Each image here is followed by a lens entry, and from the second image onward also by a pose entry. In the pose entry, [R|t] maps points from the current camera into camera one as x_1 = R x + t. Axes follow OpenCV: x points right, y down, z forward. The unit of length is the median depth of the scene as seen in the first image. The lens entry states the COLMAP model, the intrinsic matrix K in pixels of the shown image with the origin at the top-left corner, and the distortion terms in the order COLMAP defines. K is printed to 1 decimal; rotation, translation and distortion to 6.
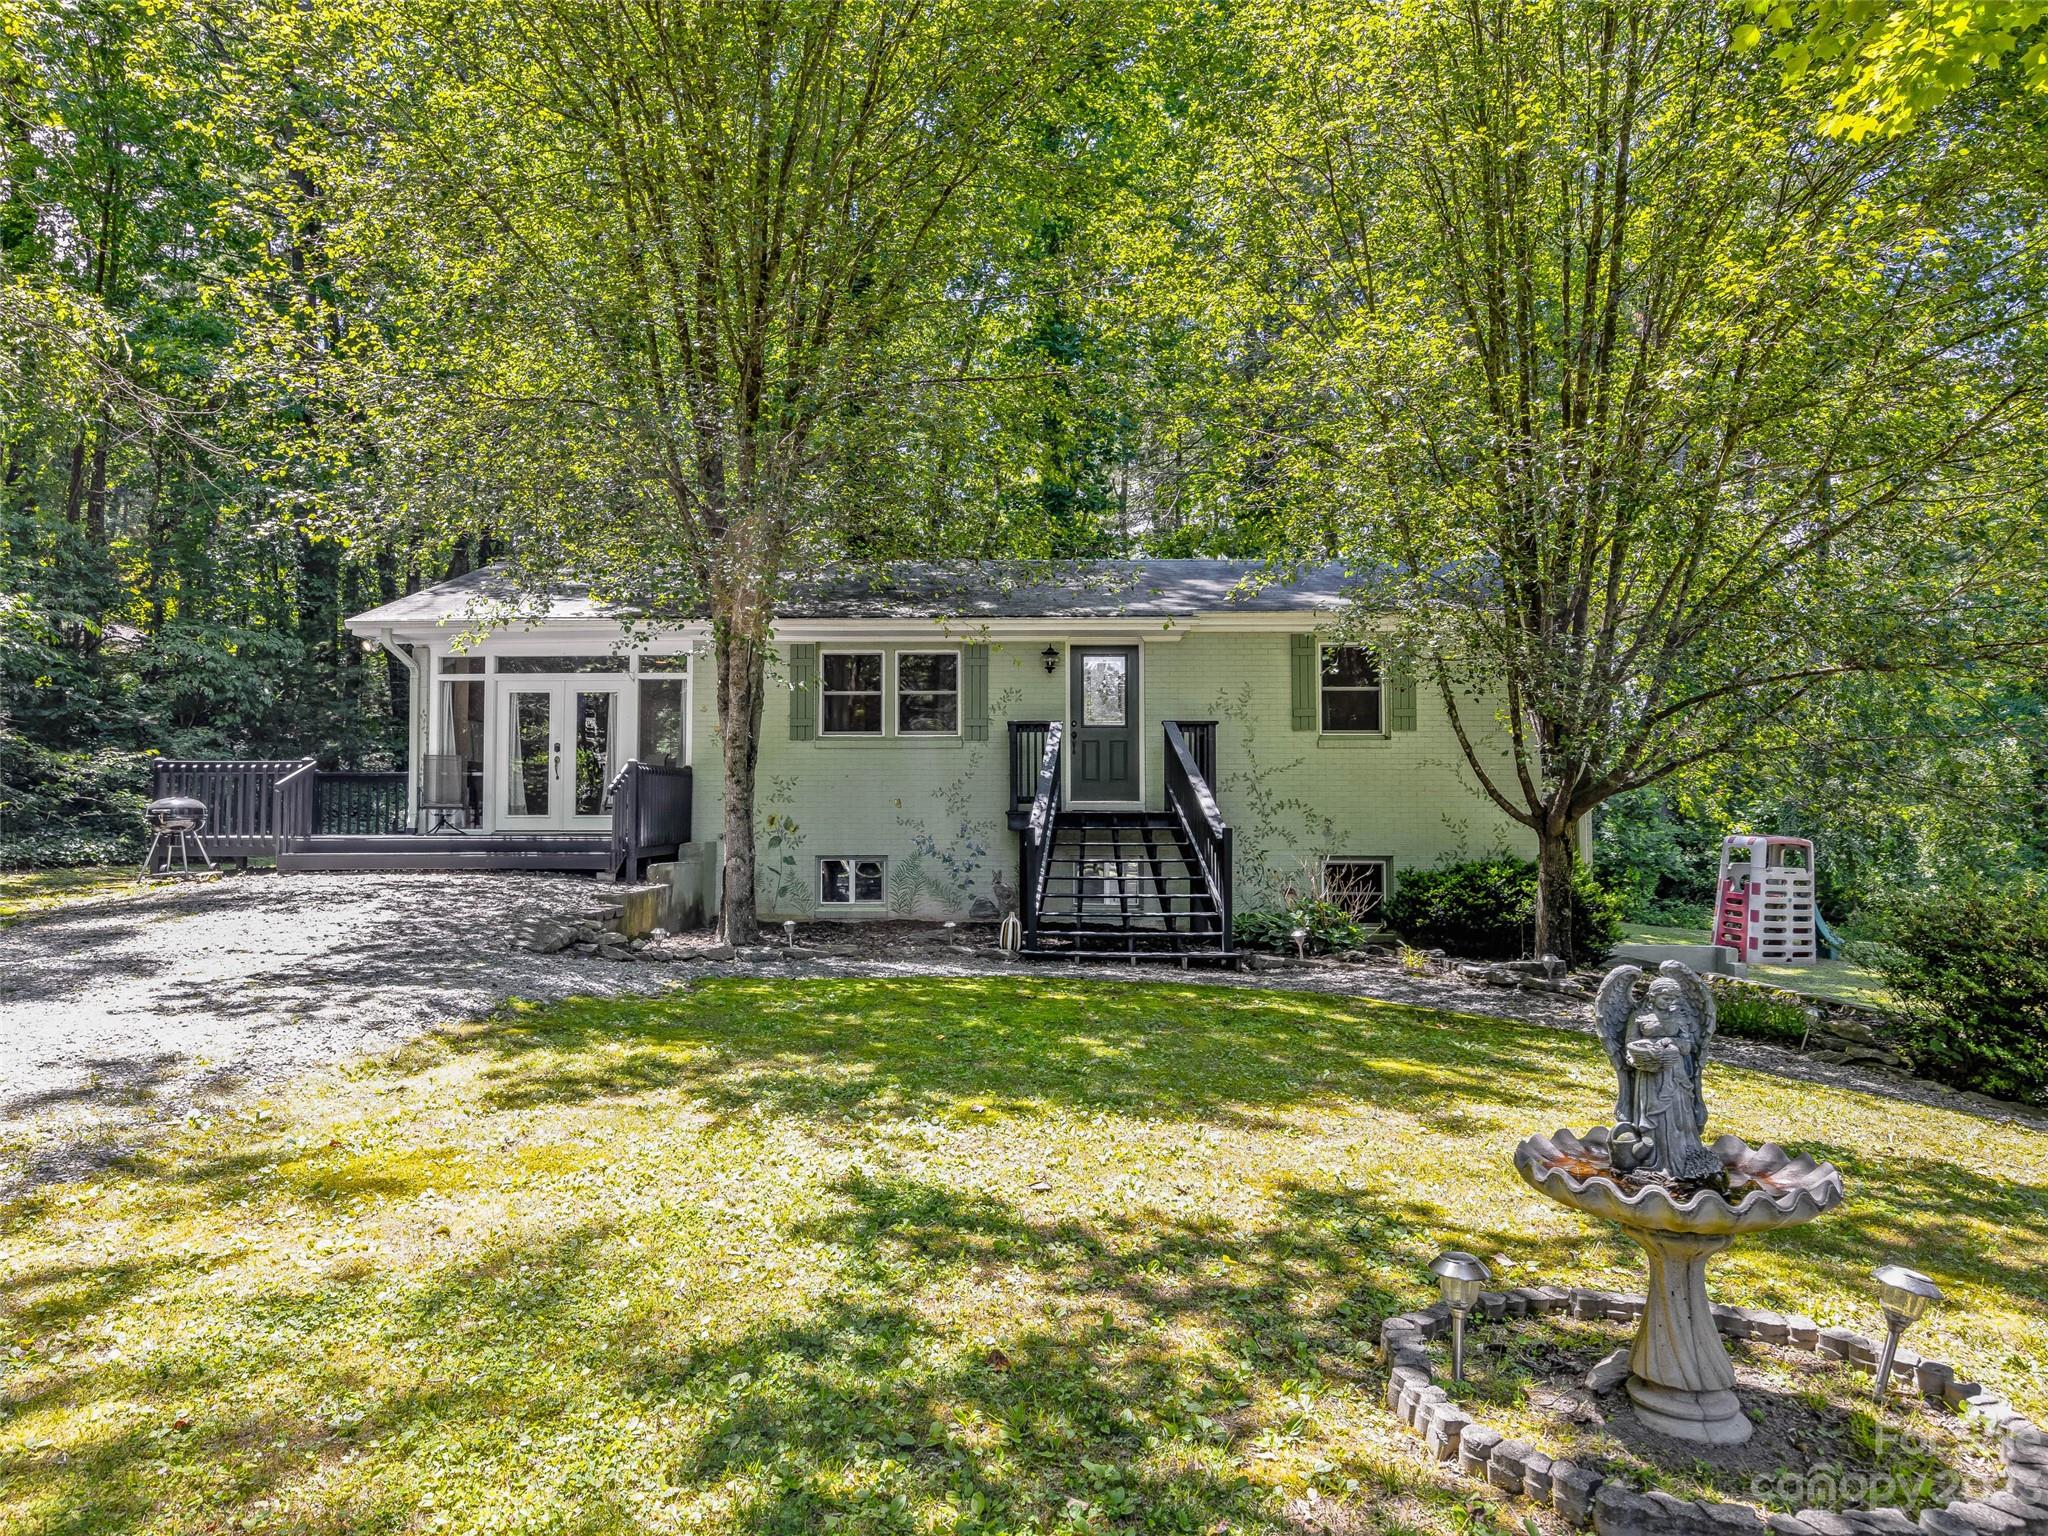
lens RADIAL K [[1332.2, 0, 984.1], [0, 1332.2, 765.5], [0, 0, 1]] dist [-0.002694, -0.000159]
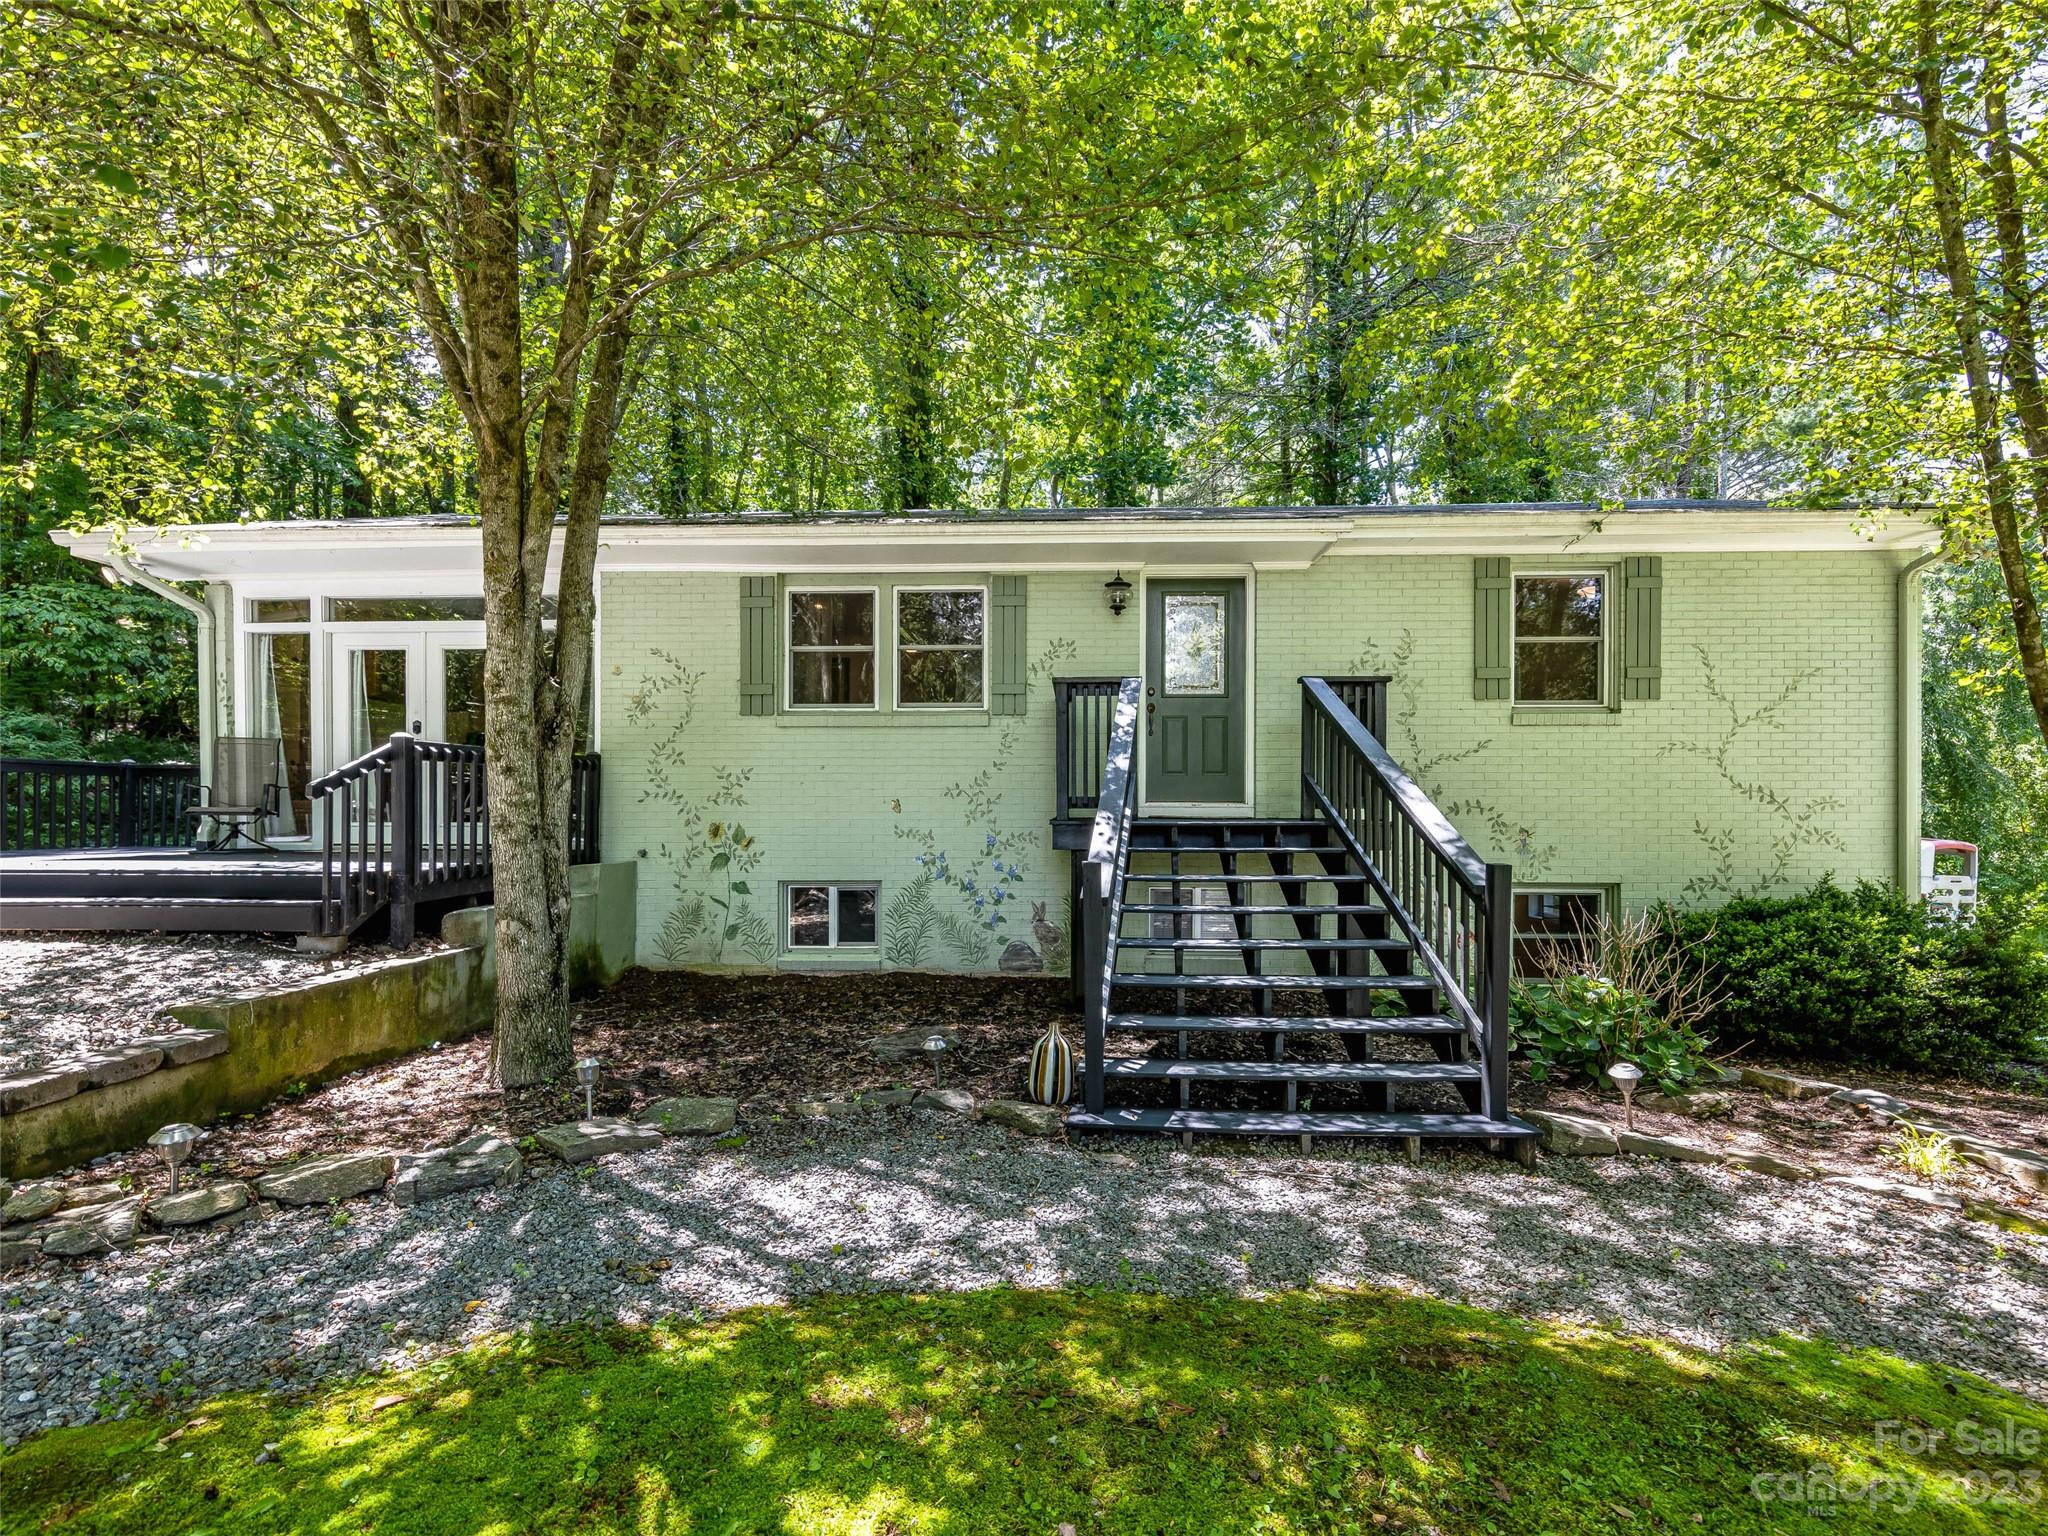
lens RADIAL K [[917.8, 0, 1032.9], [0, 917.8, 812.8], [0, 0, 1]] dist [0.009482, 0.000590]
pose [[0.999885, 0.000073, -0.015197, 0.013487], [0.000652, 0.998863, 0.047663, 0.008843], [0.015183, -0.047668, 0.998748, 0.526157]]
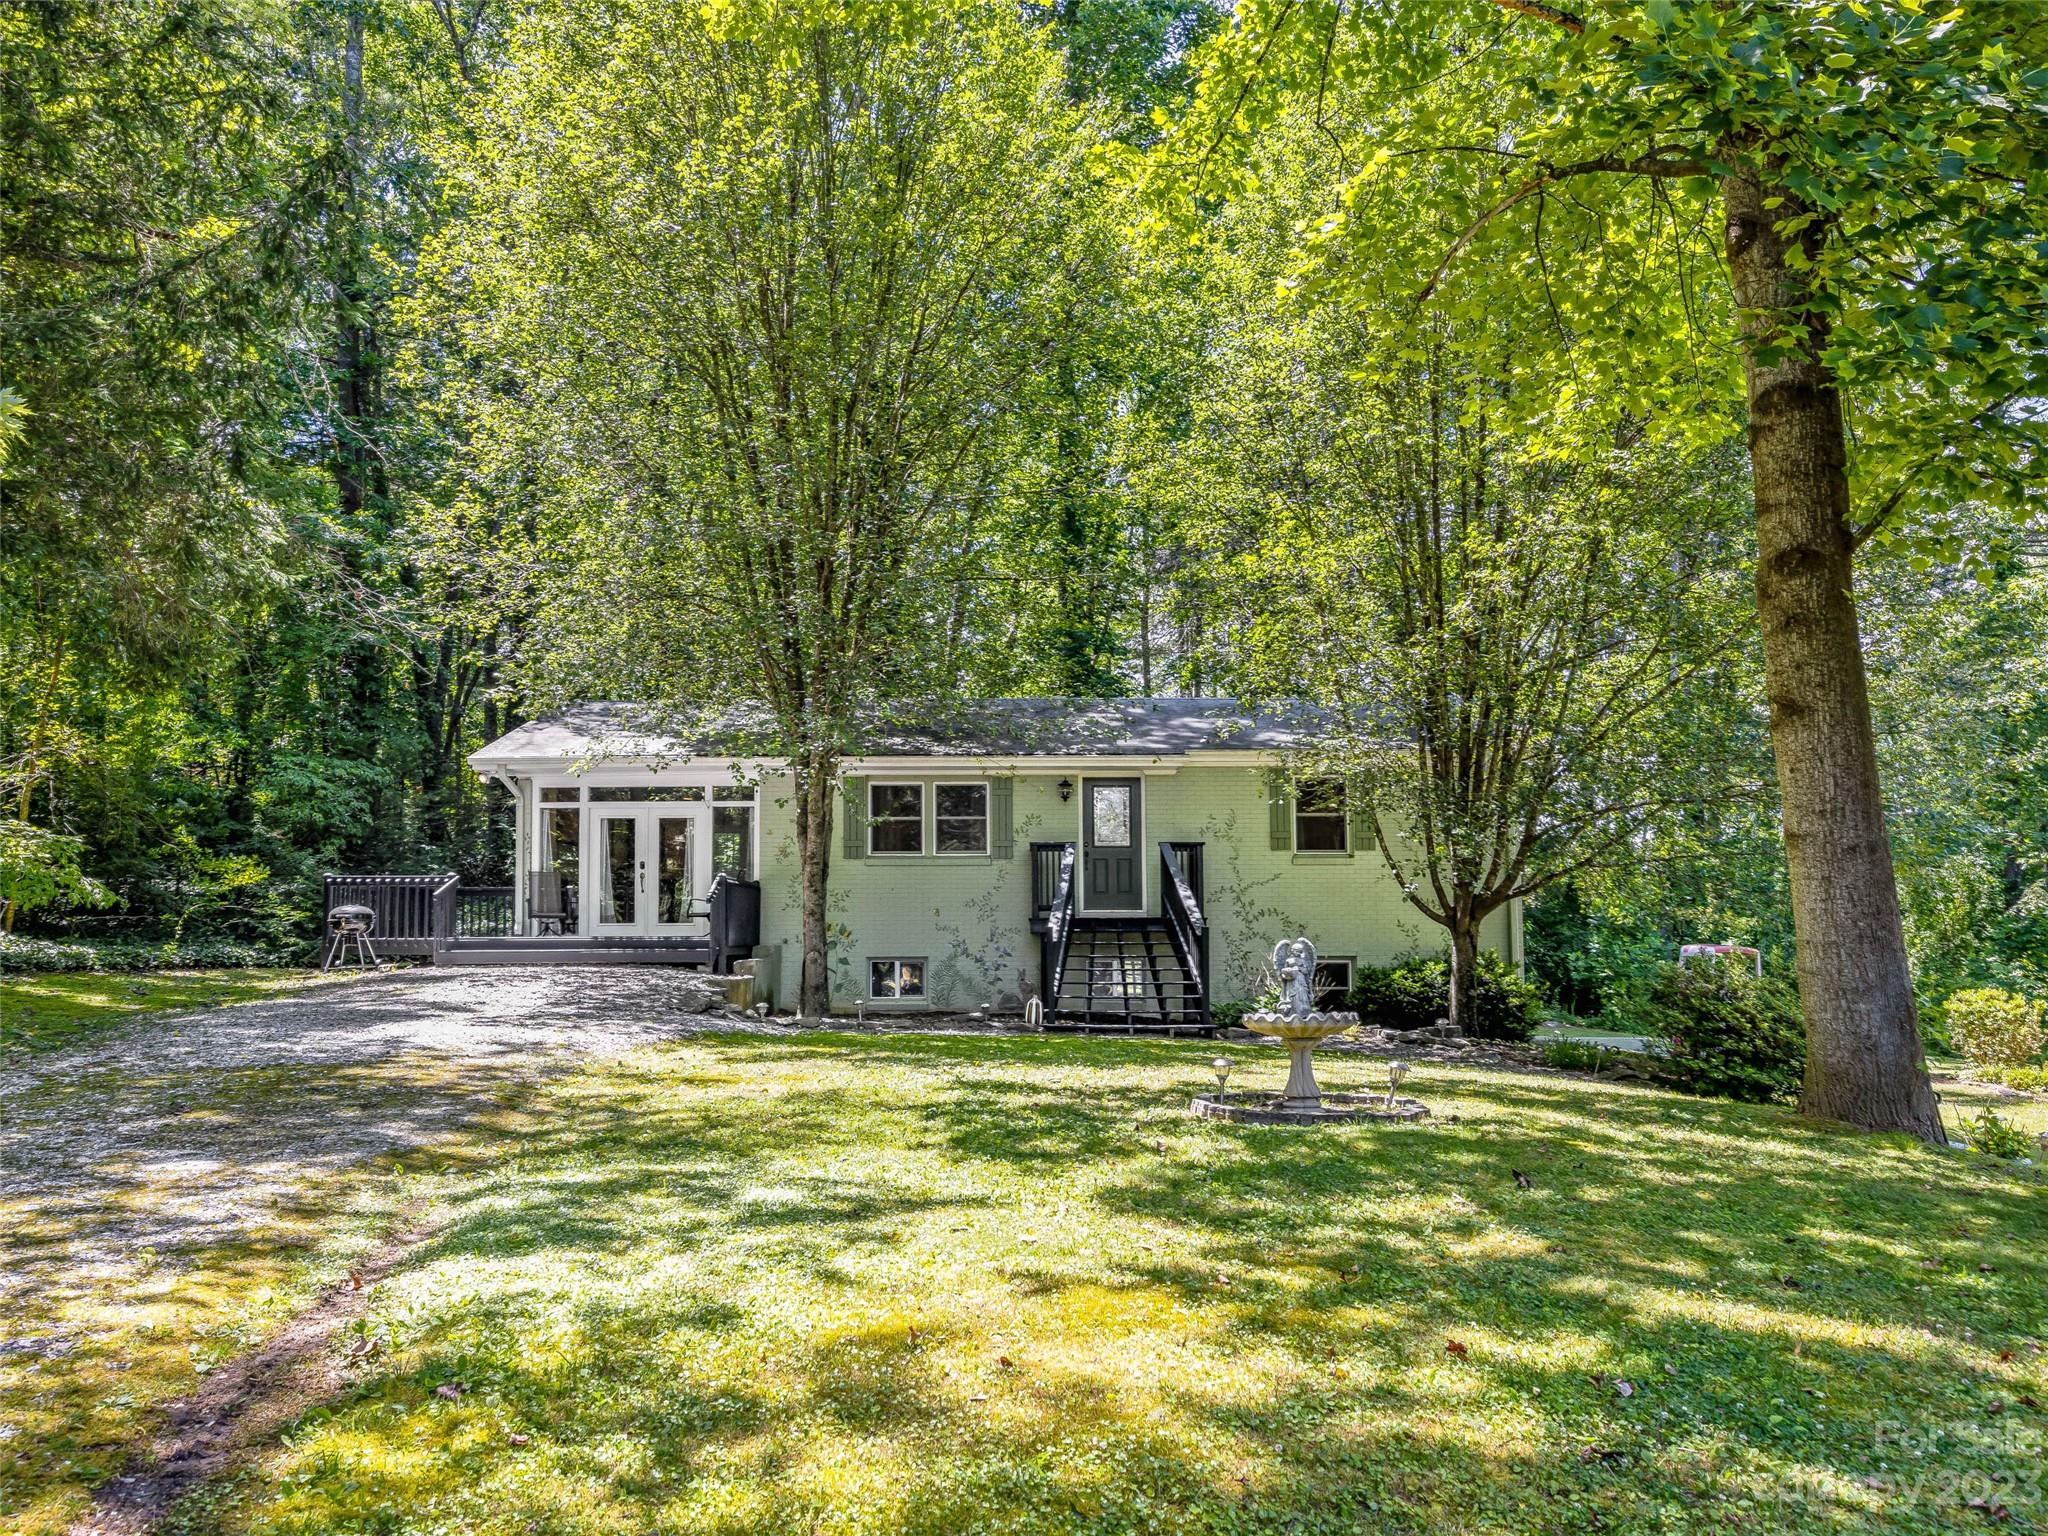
lens RADIAL K [[1529.9, 0, 1023.1], [0, 1529.9, 869.1], [0, 0, 1]] dist [0.001279, 0.000741]
pose [[0.999817, -0.001577, 0.019071, -0.013773], [0.001856, 0.999891, -0.014635, 0.010172], [-0.019046, 0.014667, 0.999711, -0.350036]]
